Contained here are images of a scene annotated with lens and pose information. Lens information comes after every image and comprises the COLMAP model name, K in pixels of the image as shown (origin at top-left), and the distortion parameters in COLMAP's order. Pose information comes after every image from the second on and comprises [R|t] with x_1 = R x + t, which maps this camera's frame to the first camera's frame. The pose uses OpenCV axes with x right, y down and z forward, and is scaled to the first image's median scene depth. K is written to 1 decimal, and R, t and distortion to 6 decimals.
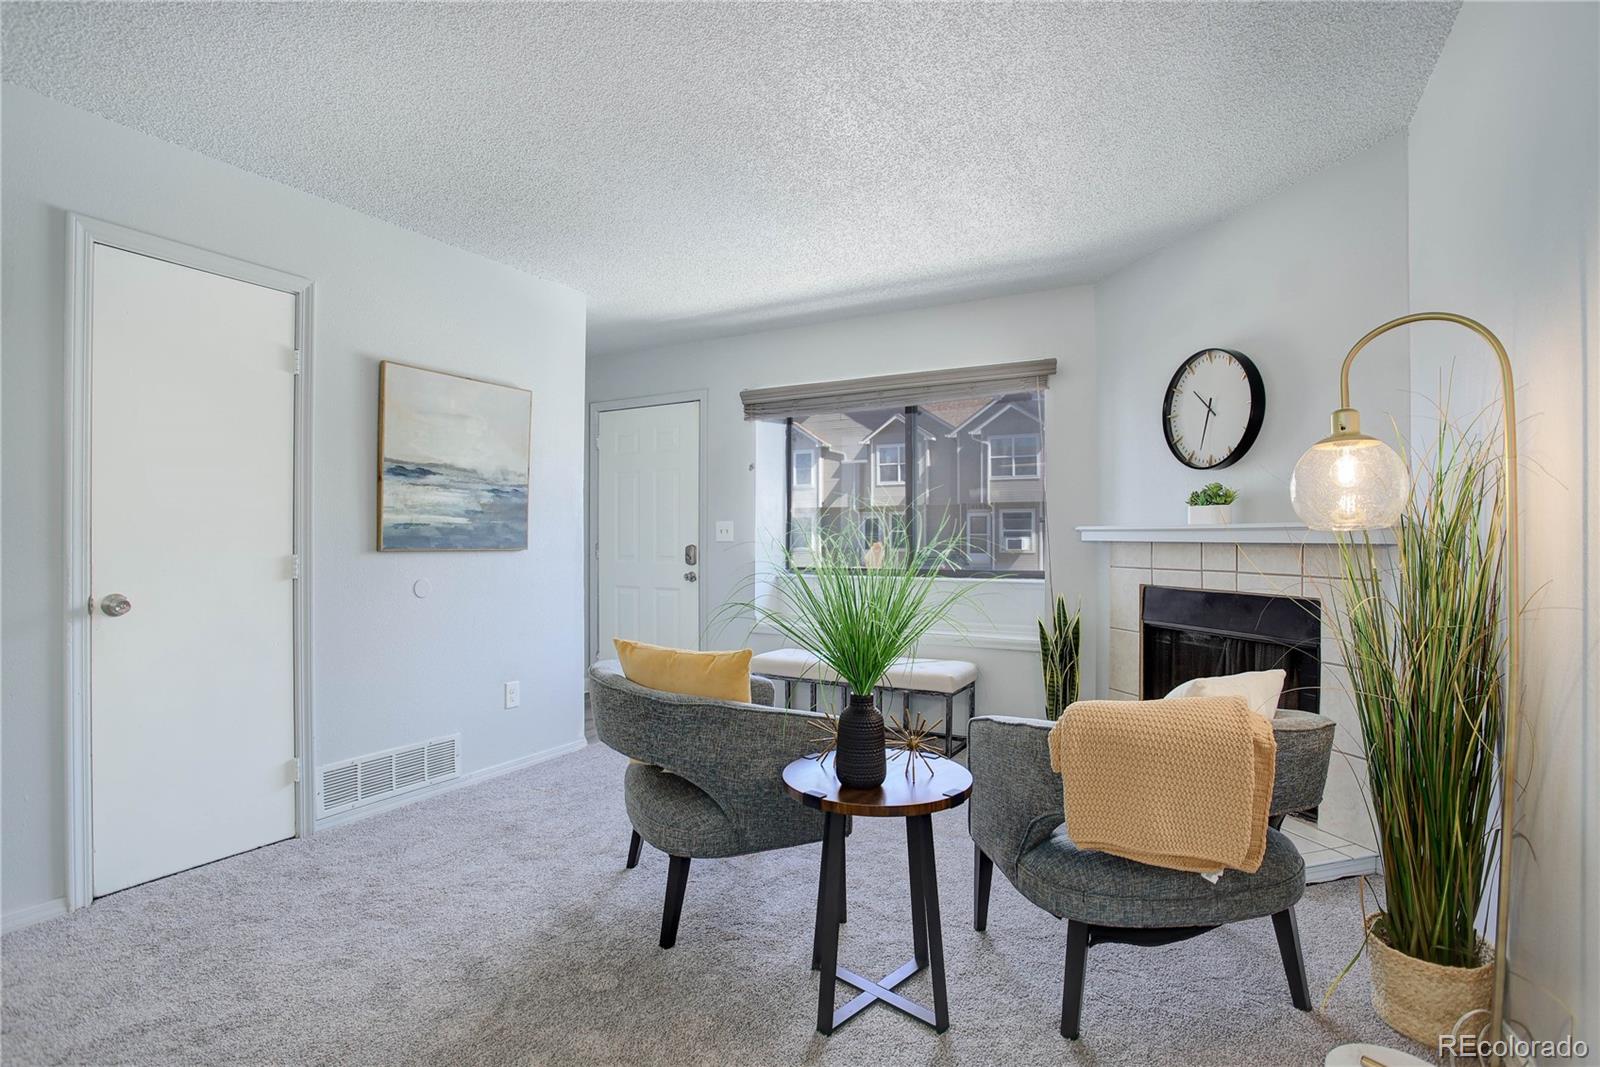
lens RADIAL K [[856.1, 0, 800.0], [0, 856.1, 533.5], [0, 0, 1]] dist [0.000573, 0.000083]
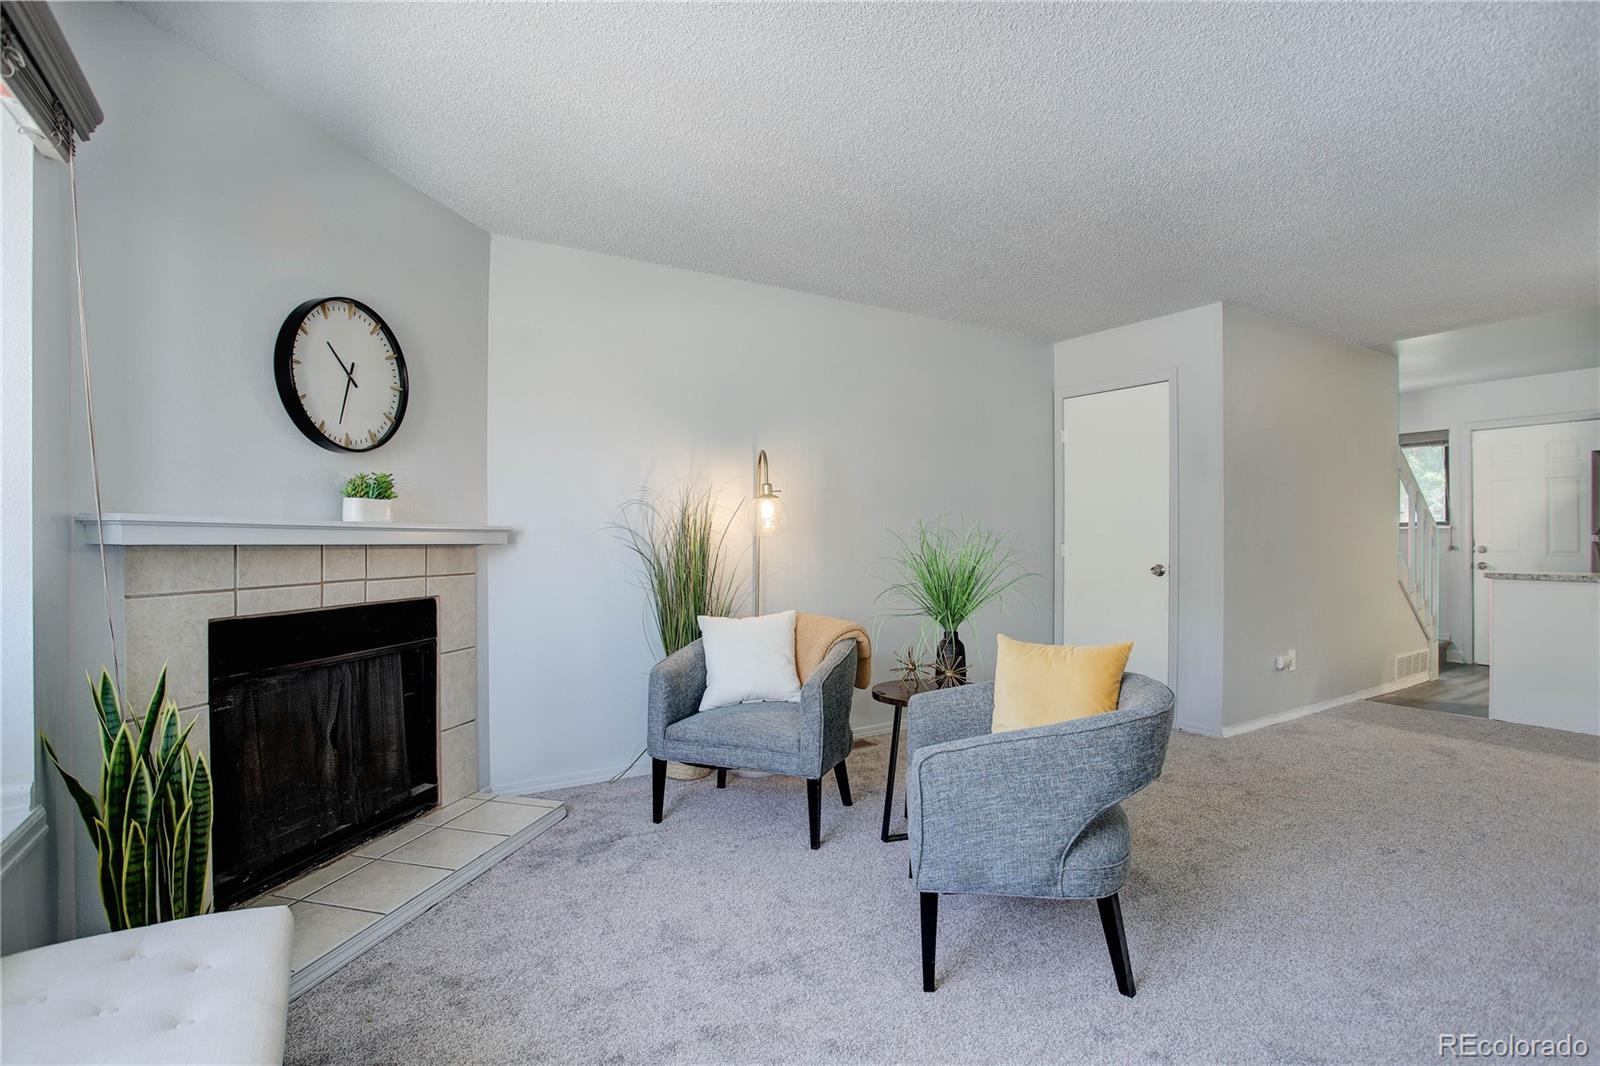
lens RADIAL K [[791.9, 0, 800.0], [0, 791.9, 533.0], [0, 0, 1]] dist [-0.000634, -0.000122]
pose [[-0.874659, 0.004185, 0.484721, -0.232136], [-0.003477, 0.999883, -0.014906, 0.008992], [-0.484727, -0.014723, -0.874542, 1.390980]]
